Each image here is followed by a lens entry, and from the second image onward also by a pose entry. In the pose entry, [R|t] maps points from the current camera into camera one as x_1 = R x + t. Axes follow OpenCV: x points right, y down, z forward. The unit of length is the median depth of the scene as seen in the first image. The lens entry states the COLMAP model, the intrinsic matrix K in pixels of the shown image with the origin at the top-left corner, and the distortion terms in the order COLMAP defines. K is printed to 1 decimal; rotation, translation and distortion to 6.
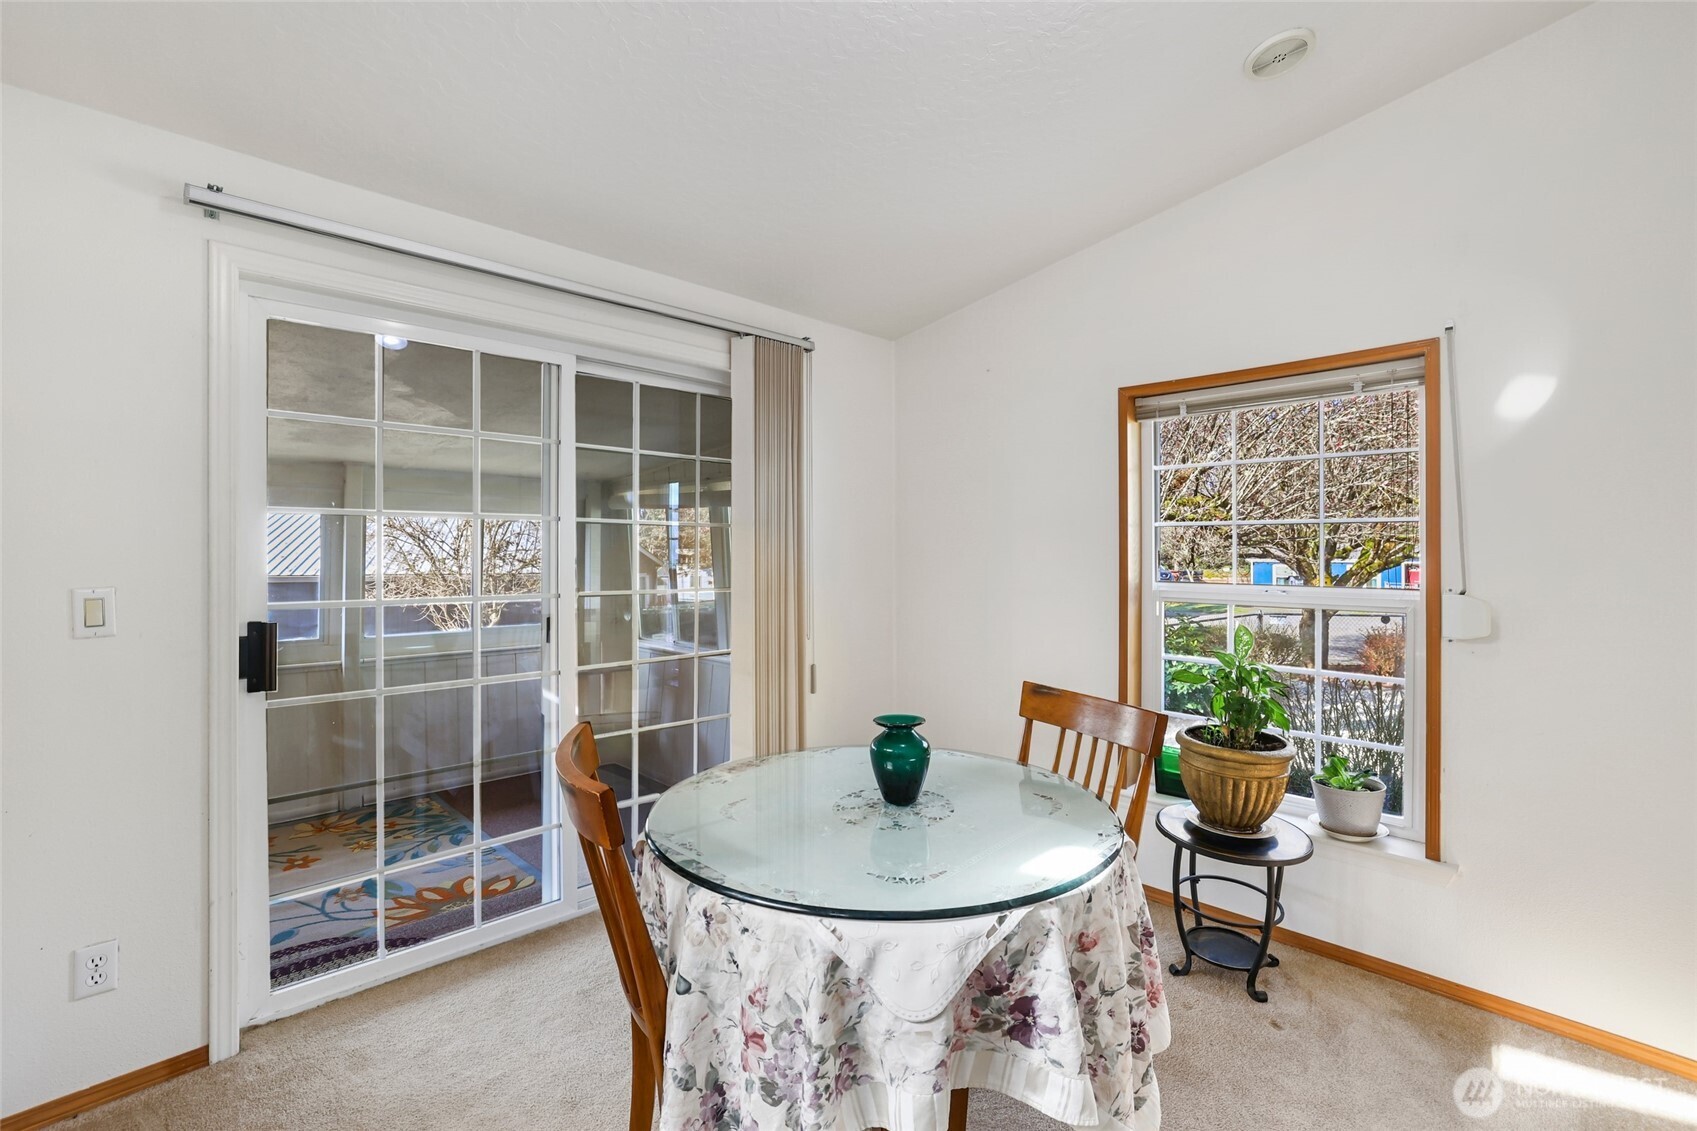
lens RADIAL K [[753.5, 0, 849.1], [0, 753.5, 556.0], [0, 0, 1]] dist [-0.016108, 0.004814]
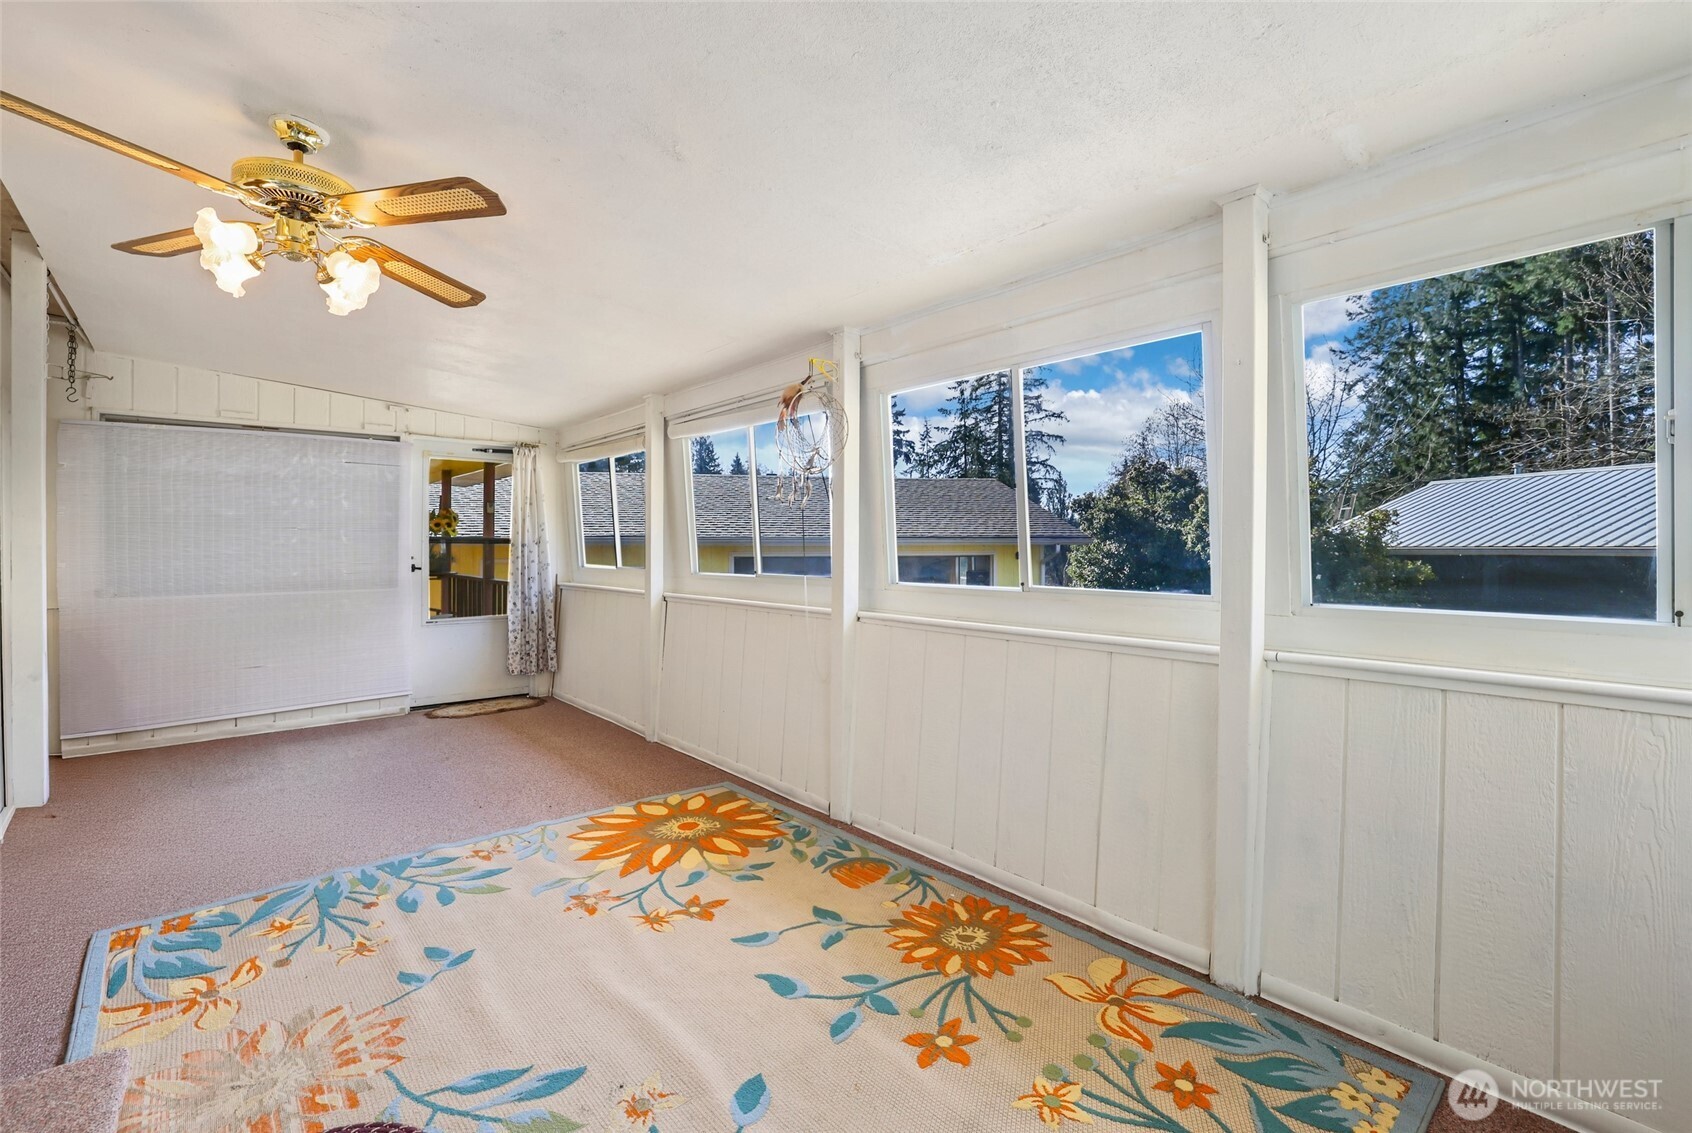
lens RADIAL K [[751.2, 0, 852.5], [0, 751.2, 548.9], [0, 0, 1]] dist [-0.016108, 0.004814]
pose [[-0.053495, -0.006421, -0.998547, -0.253414], [-0.007140, 0.999956, -0.006047, 0.102473], [0.998543, 0.006807, -0.053538, 0.894548]]
